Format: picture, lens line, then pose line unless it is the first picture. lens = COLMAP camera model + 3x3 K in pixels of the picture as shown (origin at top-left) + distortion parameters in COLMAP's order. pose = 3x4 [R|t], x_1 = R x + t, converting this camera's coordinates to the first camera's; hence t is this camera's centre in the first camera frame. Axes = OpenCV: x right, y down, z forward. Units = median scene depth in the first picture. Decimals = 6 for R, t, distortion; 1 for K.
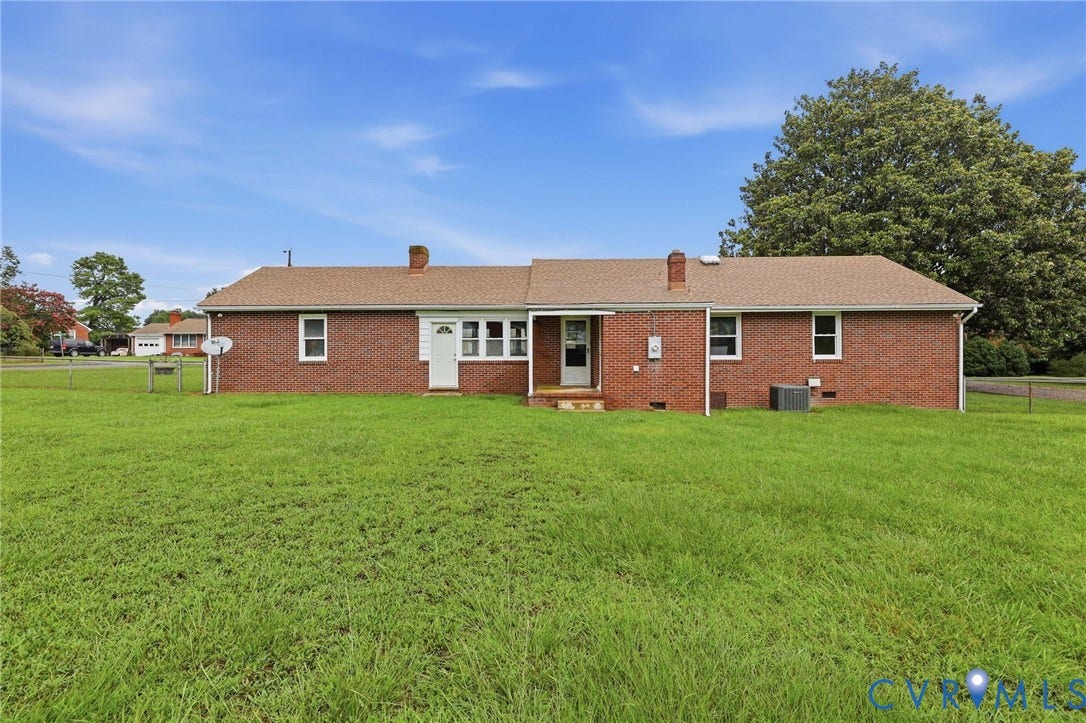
lens RADIAL K [[495.2, 0, 543.1], [0, 495.2, 337.0], [0, 0, 1]] dist [-0.001040, 0.000741]
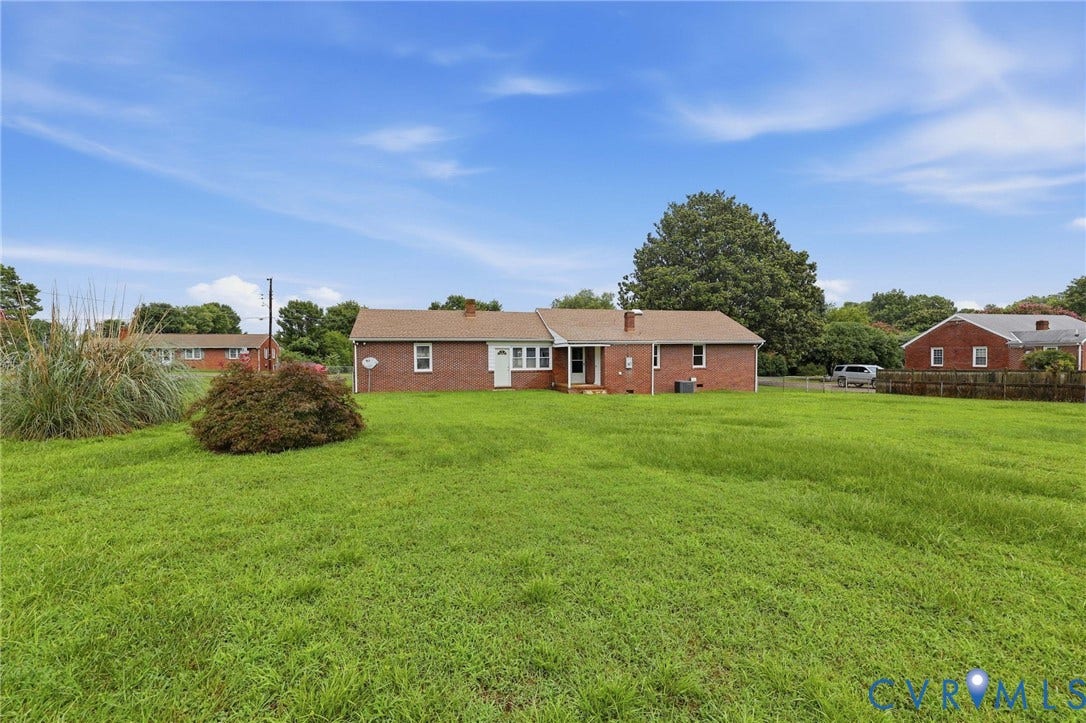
lens RADIAL K [[441.0, 0, 543.0], [0, 441.0, 361.5], [0, 0, 1]] dist [0.001707, 0.000159]
pose [[0.965192, -0.005747, 0.261478, -0.461551], [-0.002101, 0.999556, 0.029723, -0.029005], [-0.261532, -0.029237, 0.964752, -0.504822]]
